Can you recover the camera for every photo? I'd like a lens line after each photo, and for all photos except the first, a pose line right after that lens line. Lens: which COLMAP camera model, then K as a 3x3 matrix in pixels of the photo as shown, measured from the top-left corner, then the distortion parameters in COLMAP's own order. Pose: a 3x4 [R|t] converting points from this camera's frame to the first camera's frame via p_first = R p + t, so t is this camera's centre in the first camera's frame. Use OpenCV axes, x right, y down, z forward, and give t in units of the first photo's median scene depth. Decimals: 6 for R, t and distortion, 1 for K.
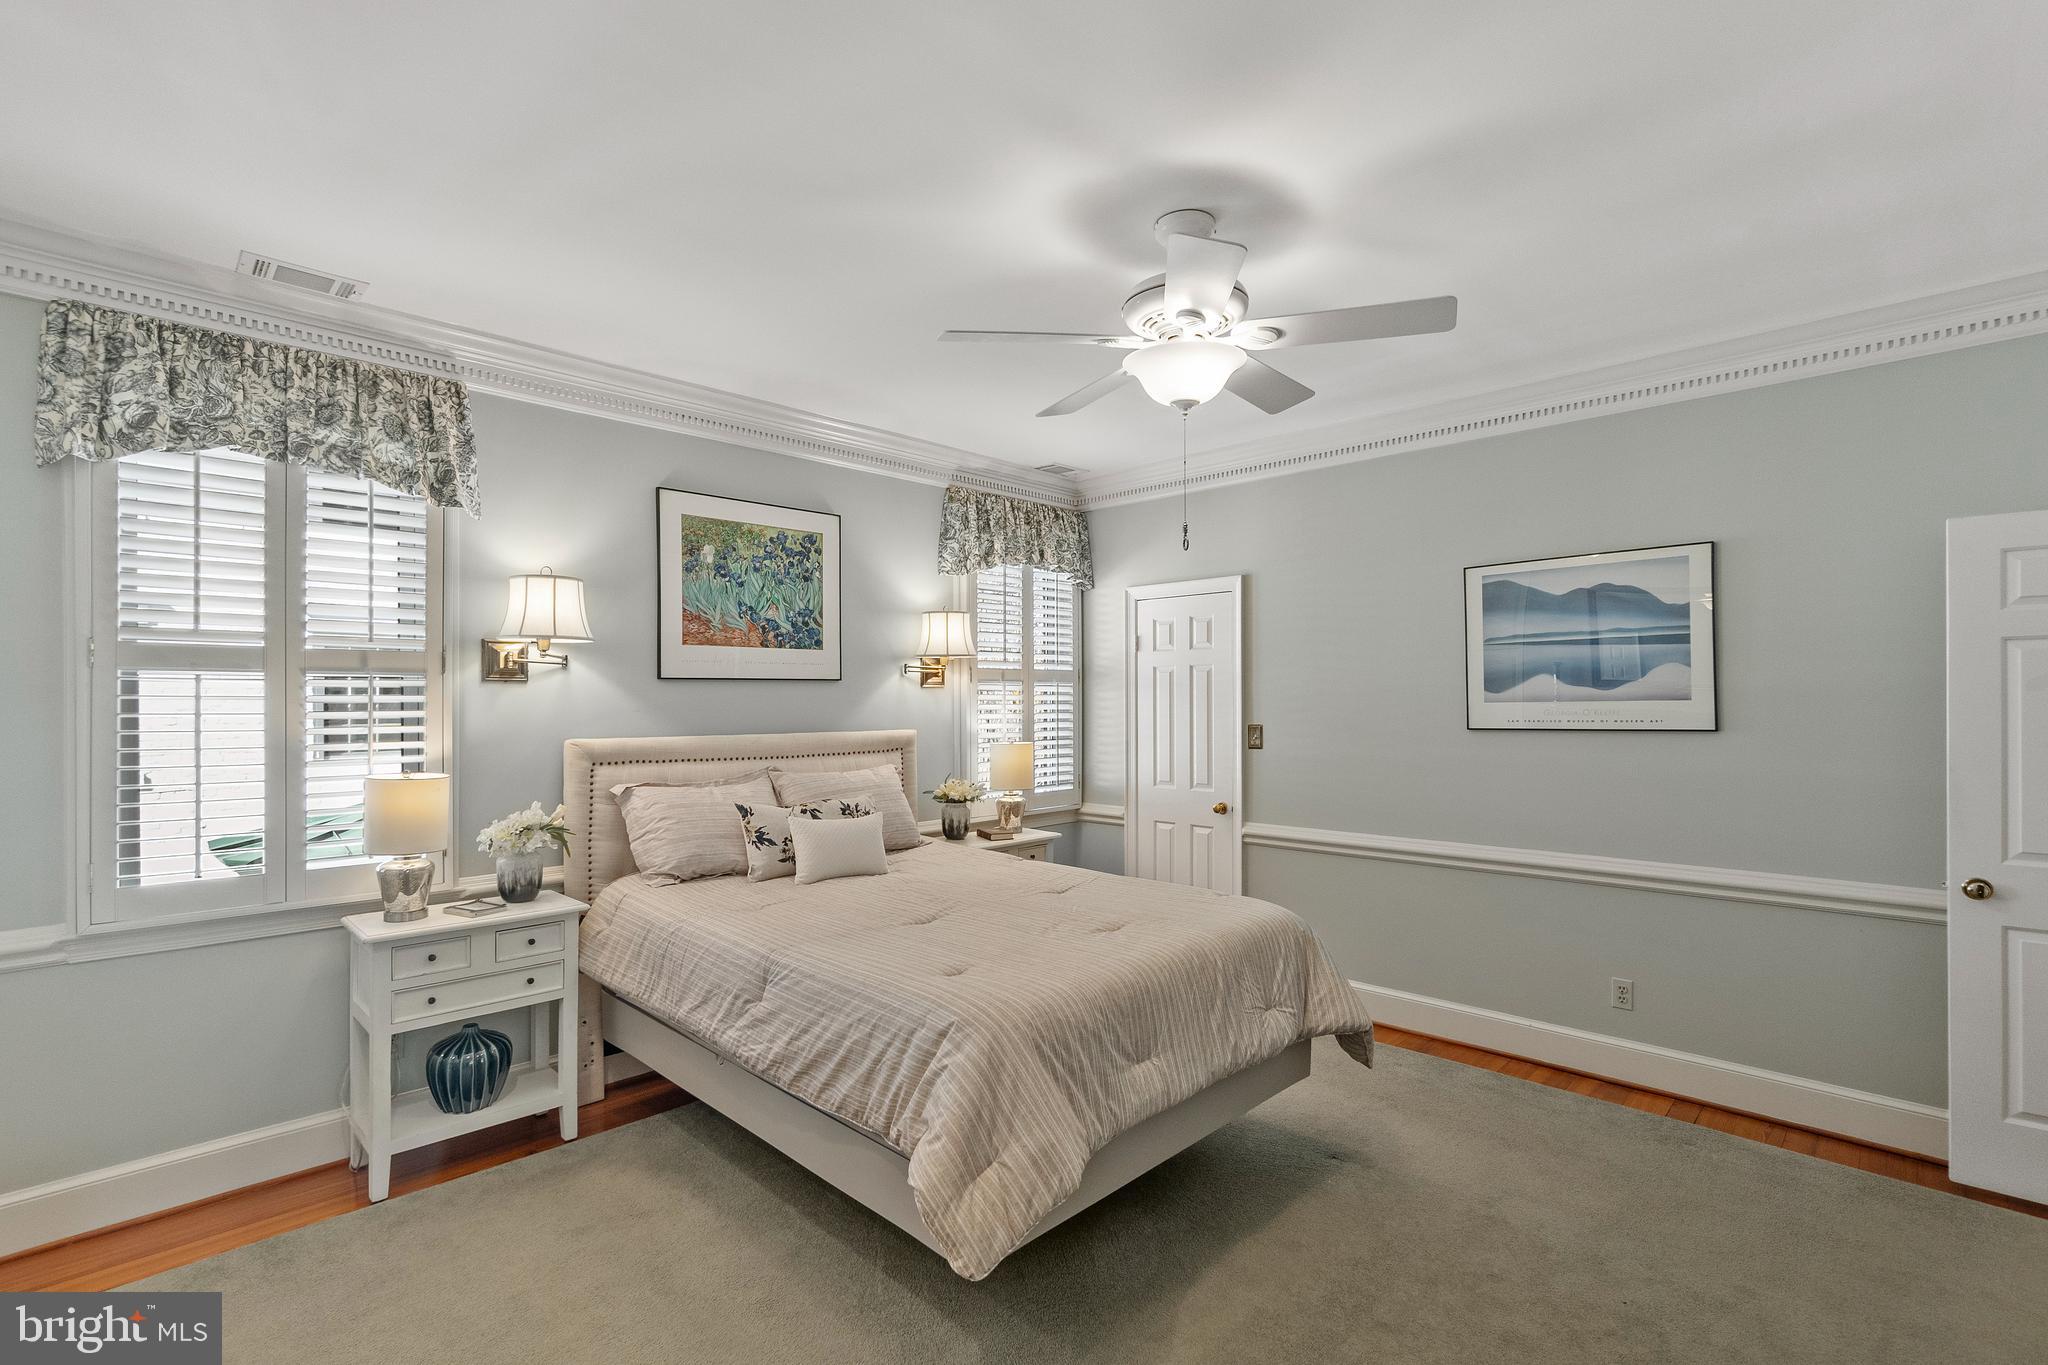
lens RADIAL K [[958.2, 0, 1023.4], [0, 958.2, 696.9], [0, 0, 1]] dist [0.000890, -0.000218]
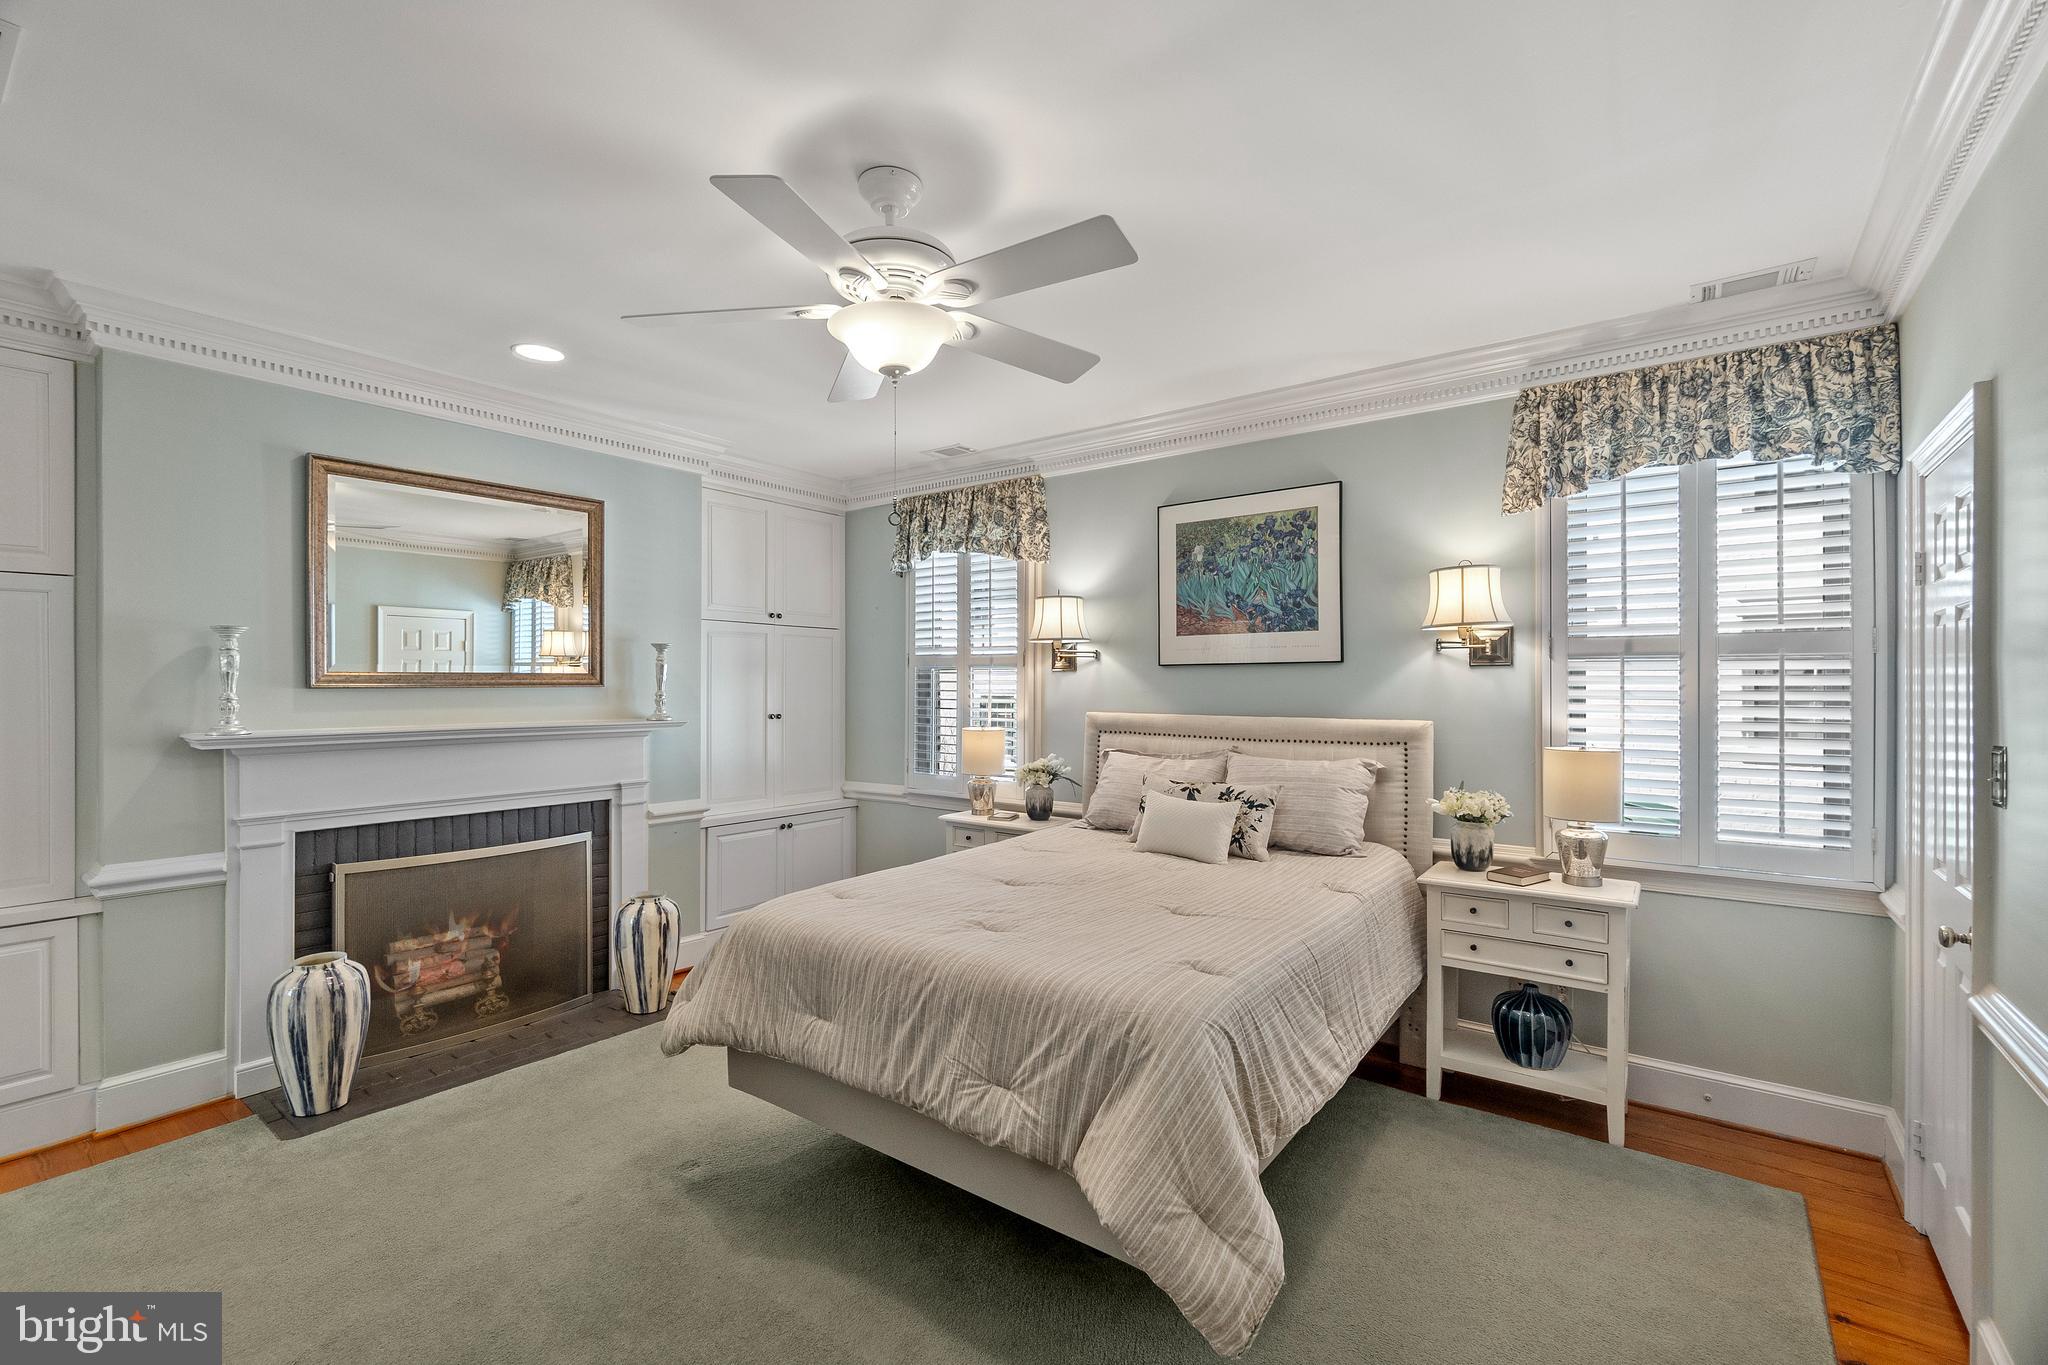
lens RADIAL K [[885.4, 0, 1050.3], [0, 885.4, 681.5], [0, 0, 1]] dist [-0.004081, 0.001337]
pose [[0.133094, -0.000273, -0.991103, 0.649643], [0.002697, 0.999996, 0.000086, 0.000317], [0.991100, -0.002684, 0.133094, 0.662171]]
